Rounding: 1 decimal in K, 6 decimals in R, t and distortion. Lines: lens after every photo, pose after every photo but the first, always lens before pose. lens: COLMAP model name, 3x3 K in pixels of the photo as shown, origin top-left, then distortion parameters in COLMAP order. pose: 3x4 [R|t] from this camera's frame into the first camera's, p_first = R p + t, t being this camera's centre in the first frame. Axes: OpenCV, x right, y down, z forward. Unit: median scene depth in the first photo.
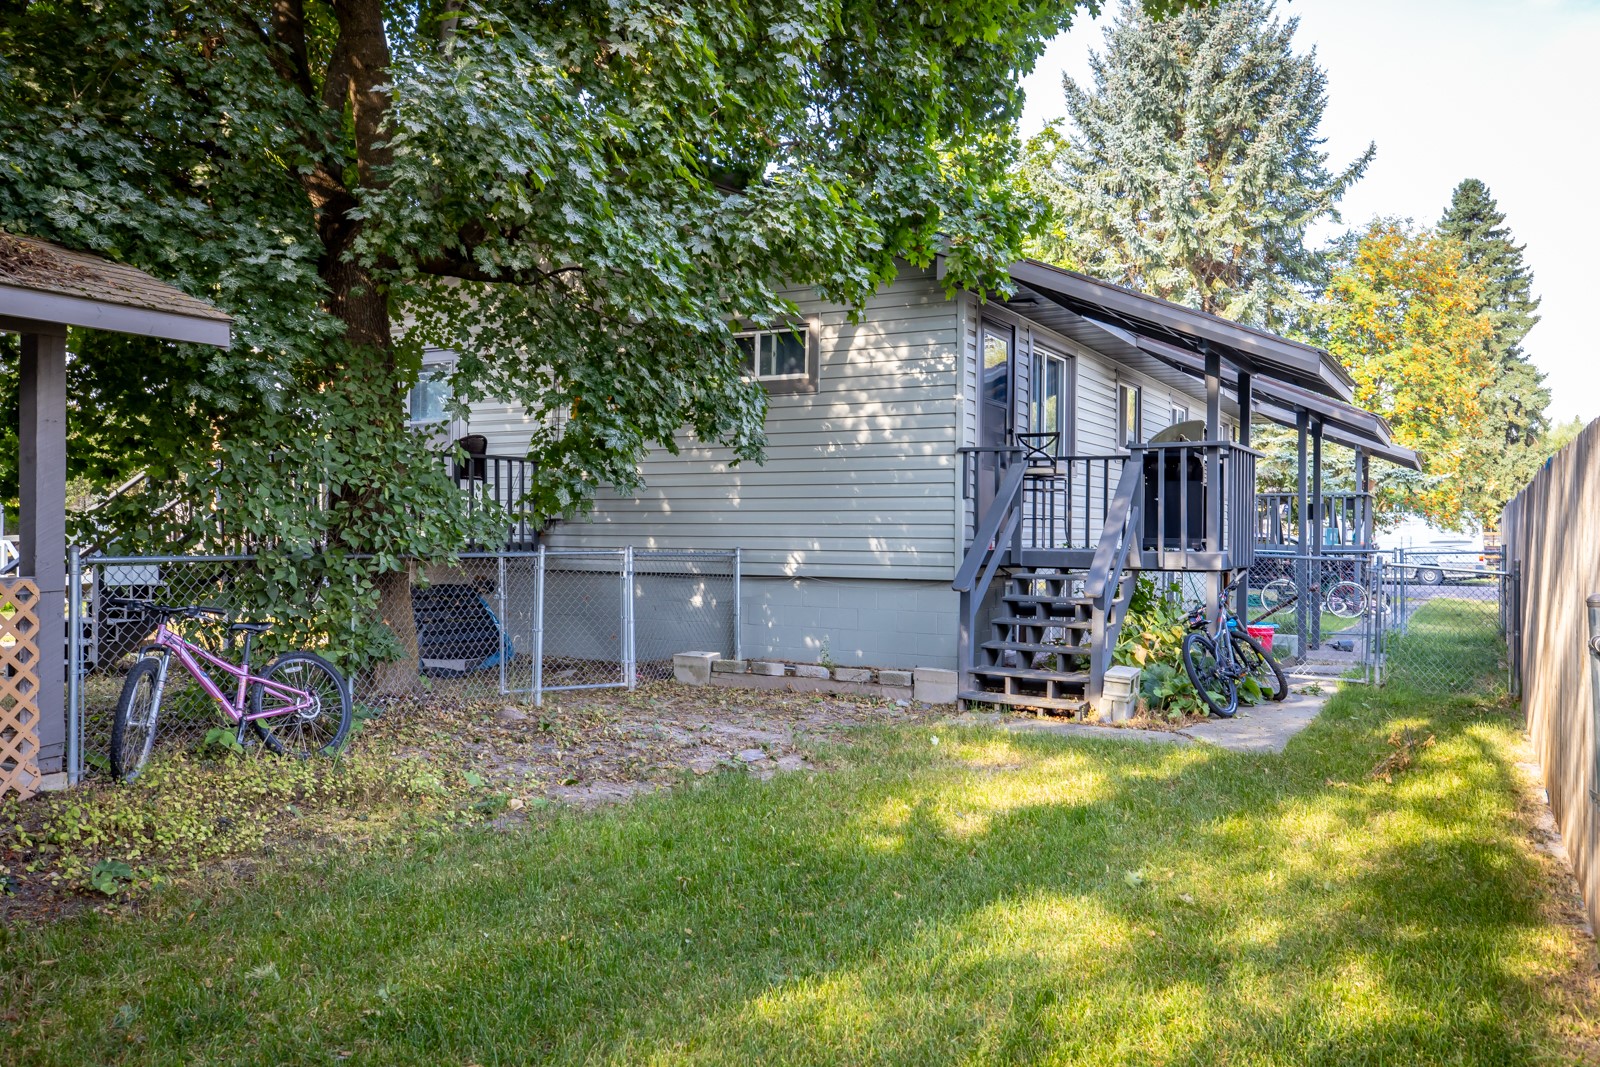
lens RADIAL K [[1278.4, 0, 801.9], [0, 1278.4, 534.1], [0, 0, 1]] dist [-0.013174, -0.012941]
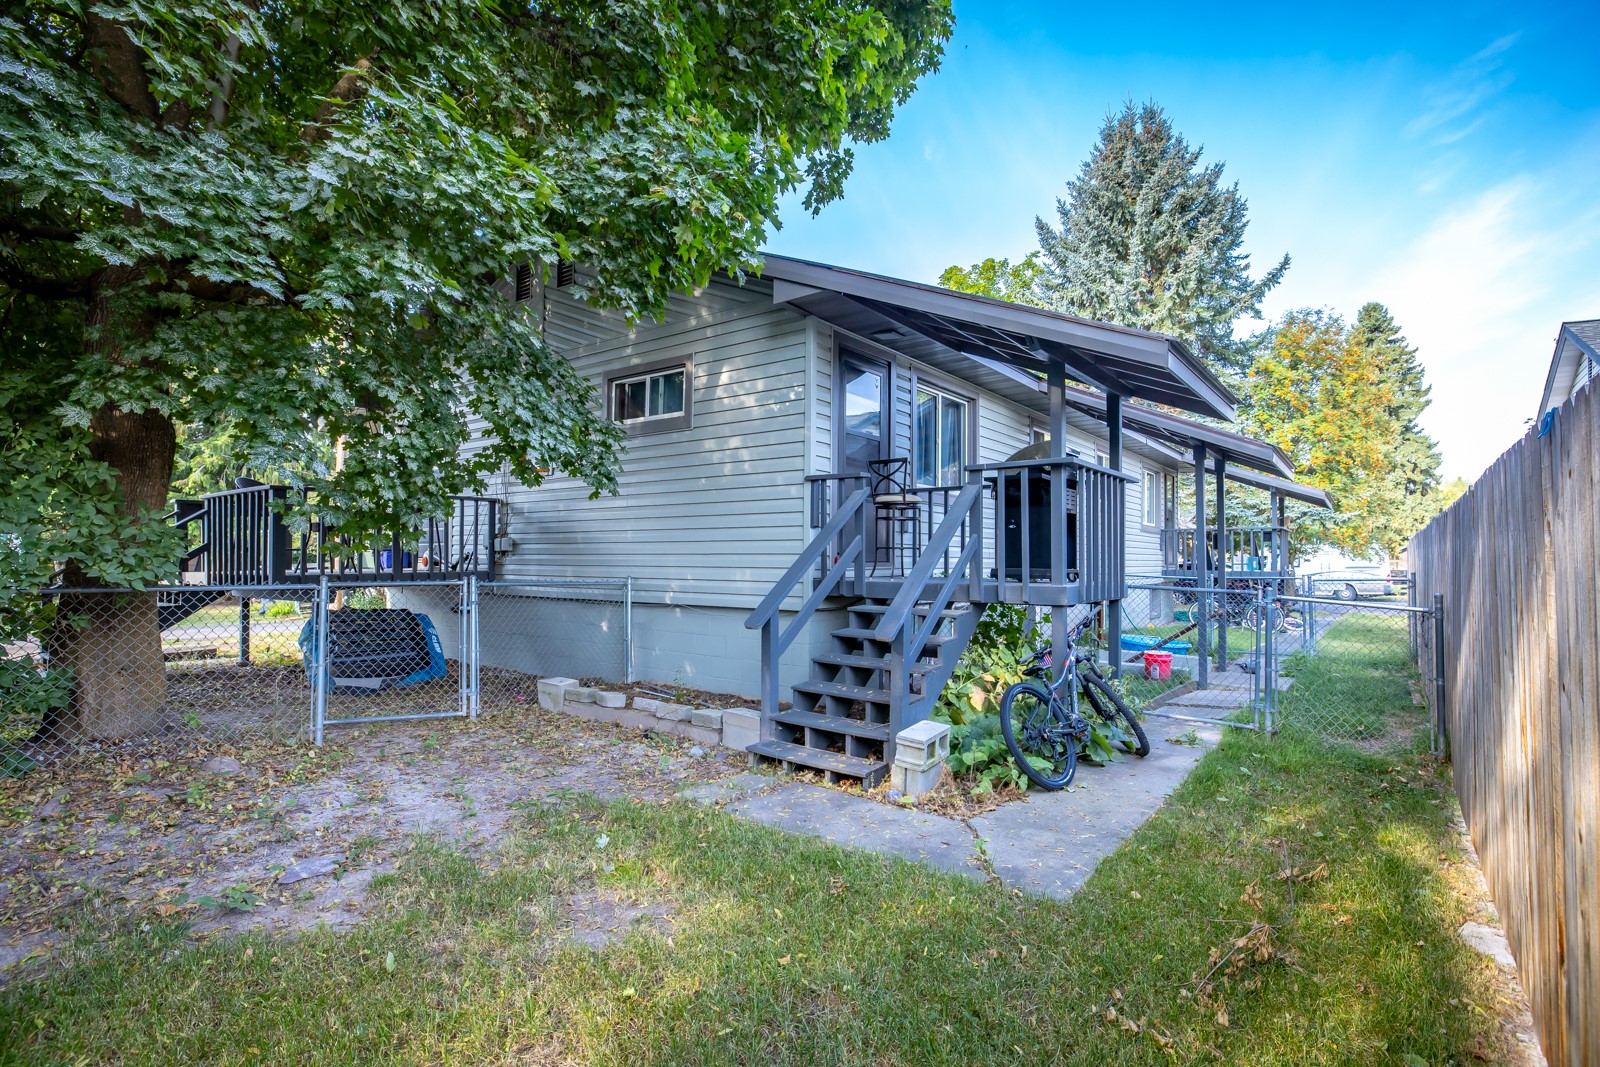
lens RADIAL K [[805.0, 0, 796.2], [0, 805.0, 532.6], [0, 0, 1]] dist [-0.012862, 0.000970]
pose [[0.989406, -0.006740, -0.145021, 0.081841], [0.001492, 0.999341, -0.036269, -0.000712], [0.145170, 0.035669, 0.988764, 0.155134]]
